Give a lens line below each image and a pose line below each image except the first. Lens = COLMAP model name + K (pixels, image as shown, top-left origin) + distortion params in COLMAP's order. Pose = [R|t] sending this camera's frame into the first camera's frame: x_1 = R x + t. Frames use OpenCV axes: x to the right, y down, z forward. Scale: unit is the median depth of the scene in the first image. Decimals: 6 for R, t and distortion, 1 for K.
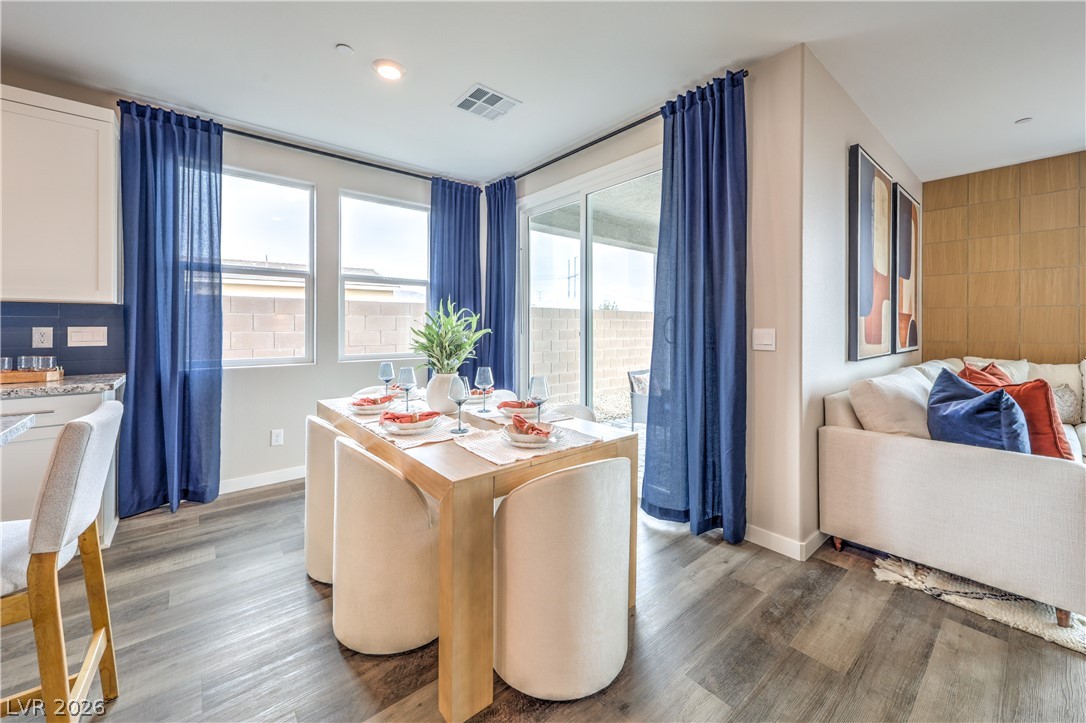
lens RADIAL K [[408.2, 0, 539.9], [0, 408.2, 331.7], [0, 0, 1]] dist [0.003078, 0.000078]
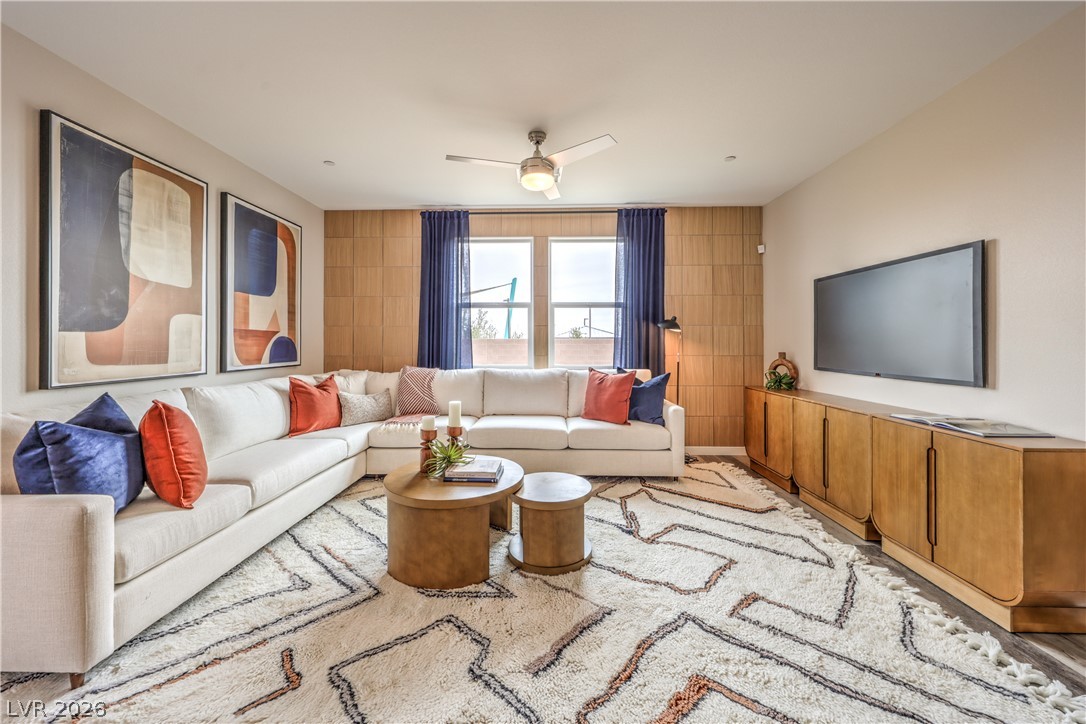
lens RADIAL K [[408.2, 0, 545.8], [0, 408.2, 339.6], [0, 0, 1]] dist [0.003078, 0.000078]
pose [[0.647108, 0.002285, 0.762395, 0.747070], [0.009673, 0.999890, -0.011207, -0.003574], [-0.762337, 0.014627, 0.647015, -0.210743]]
